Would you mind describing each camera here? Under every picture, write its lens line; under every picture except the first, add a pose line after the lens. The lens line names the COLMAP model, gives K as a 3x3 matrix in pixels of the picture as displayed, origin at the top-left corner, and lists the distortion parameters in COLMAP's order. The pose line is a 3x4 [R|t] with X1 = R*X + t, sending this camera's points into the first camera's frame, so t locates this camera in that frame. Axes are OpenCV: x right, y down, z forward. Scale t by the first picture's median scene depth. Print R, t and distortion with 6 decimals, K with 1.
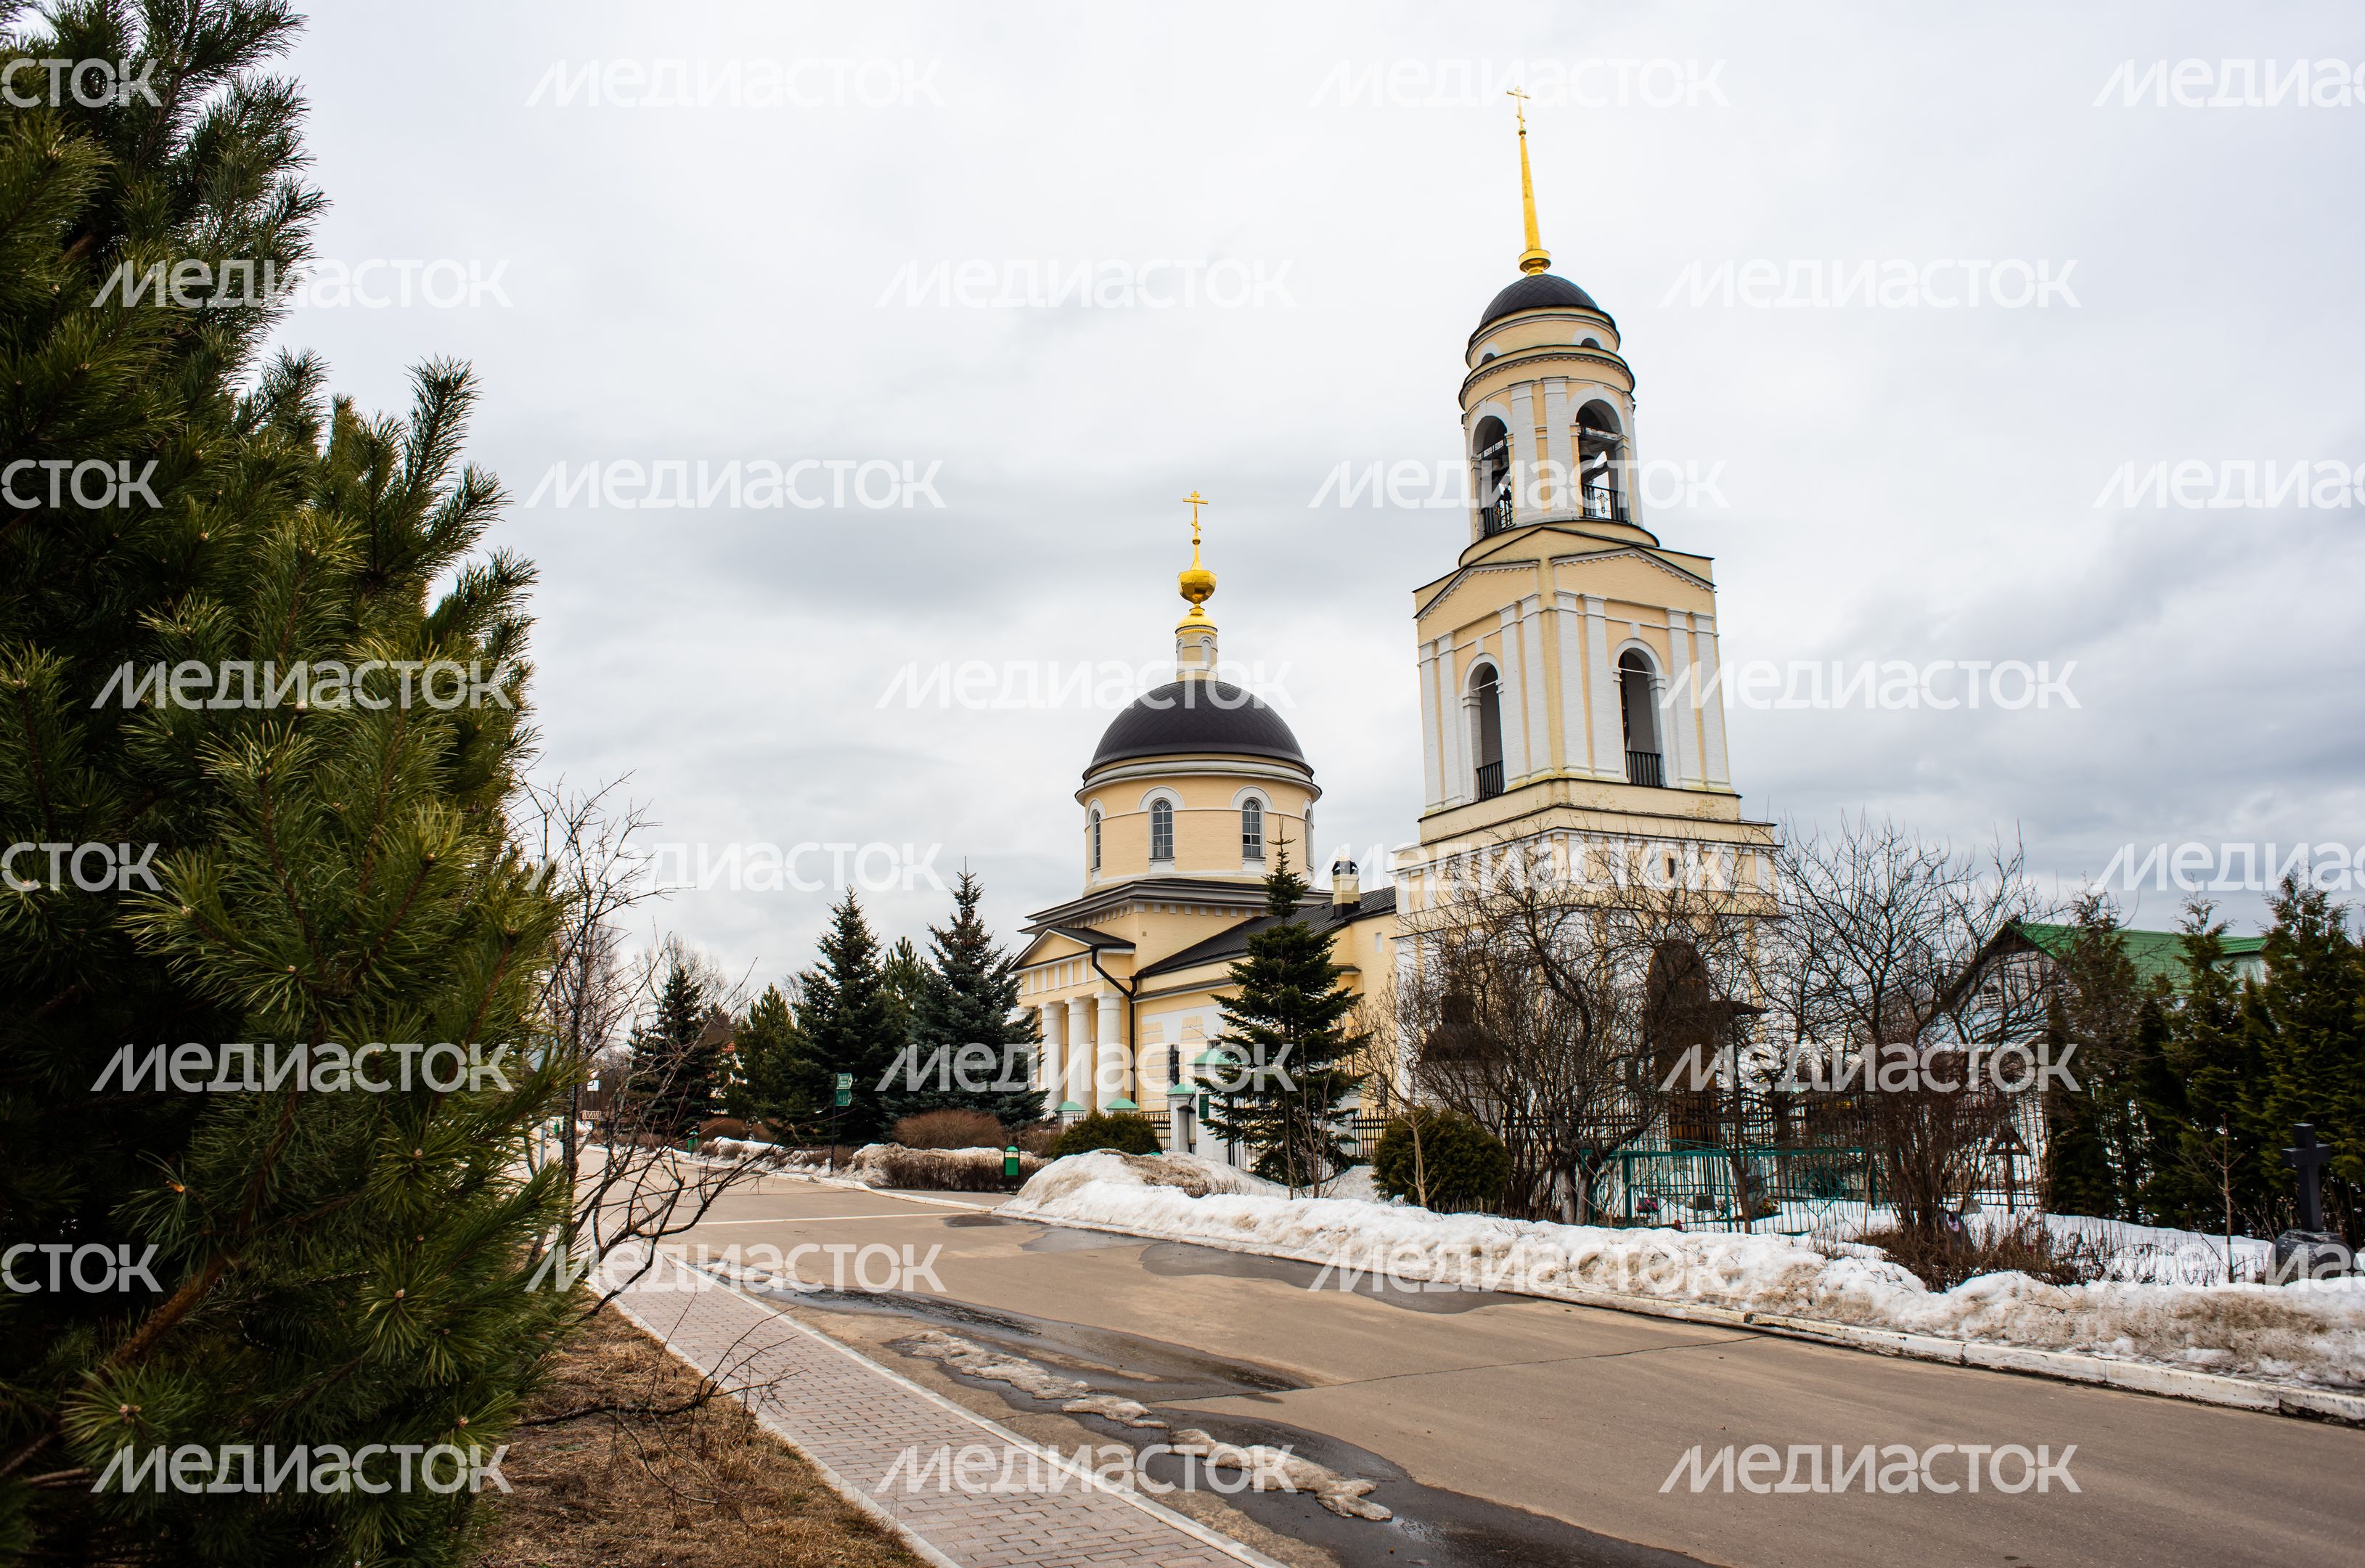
lens RADIAL K [[1664.0, 0, 1182.5], [0, 1664.0, 784.0], [0, 0, 1]] dist [-0.082098, 0.070936]
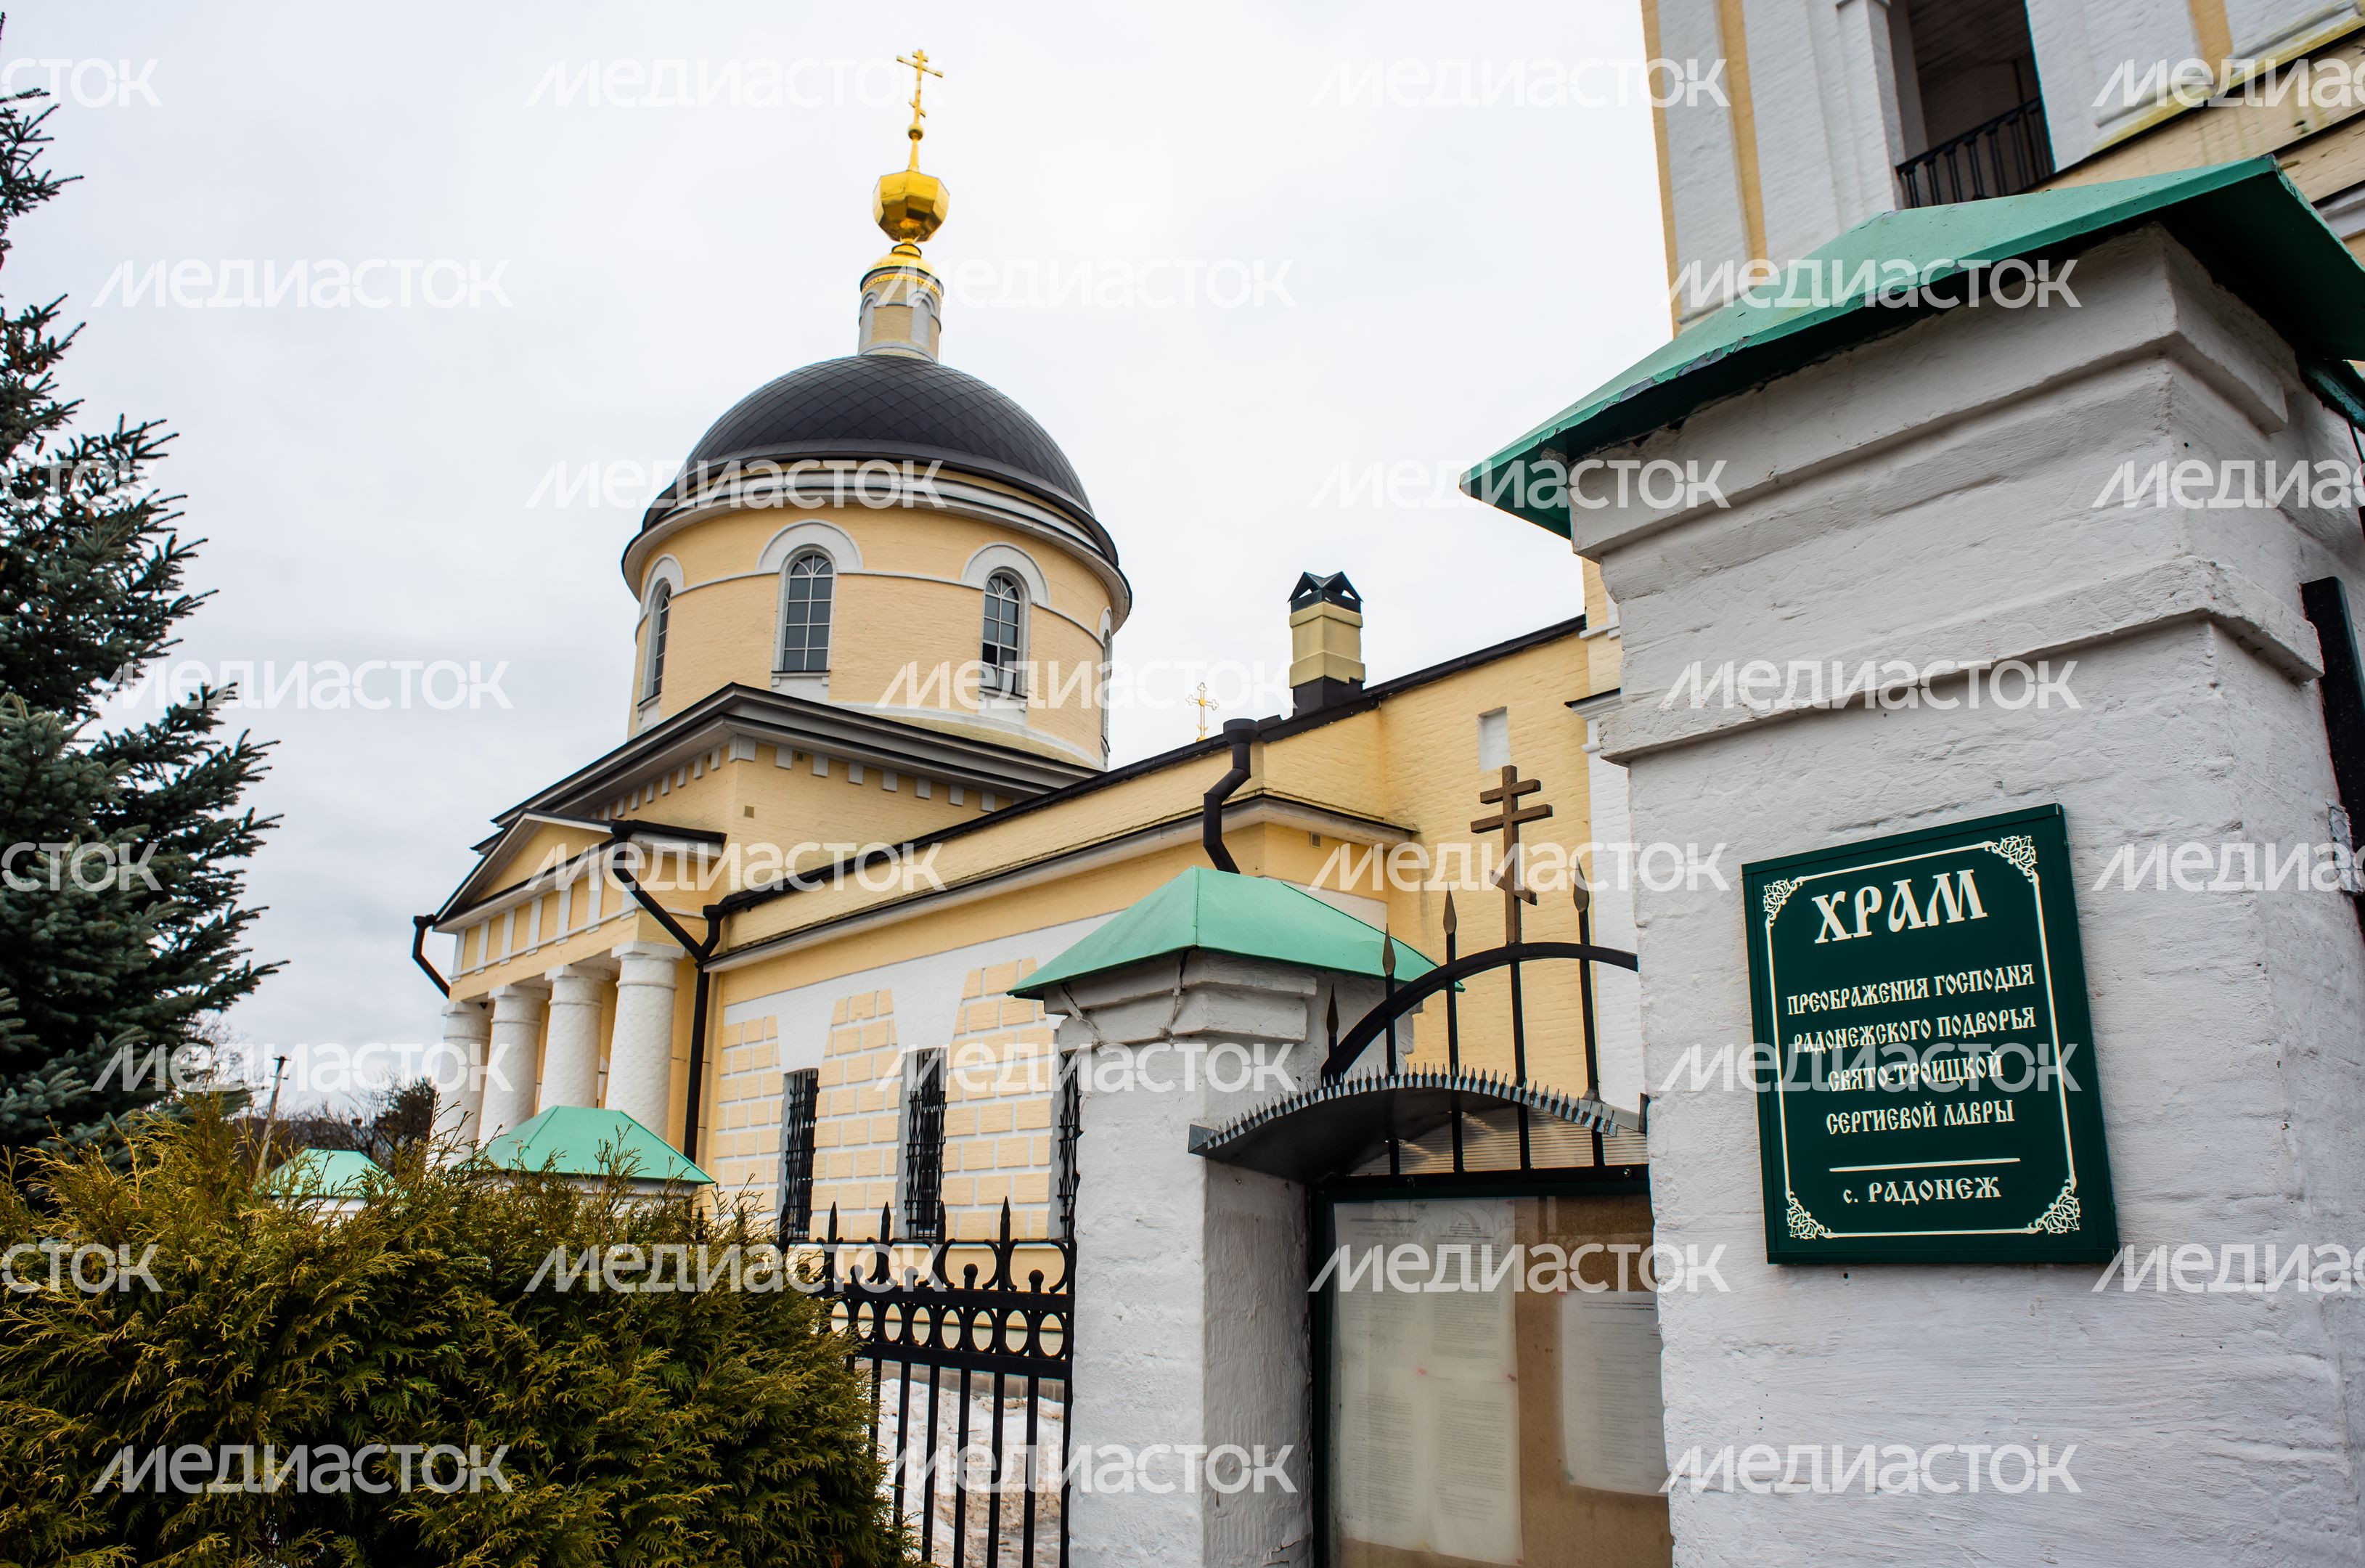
lens RADIAL K [[1664.0, 0, 1182.5], [0, 1664.0, 784.0], [0, 0, 1]] dist [-0.082098, 0.070936]
pose [[0.969710, 0.084301, 0.229249, -0.012590], [-0.066447, 0.994203, -0.084528, 0.105422], [-0.235046, 0.066735, 0.969691, 0.540787]]
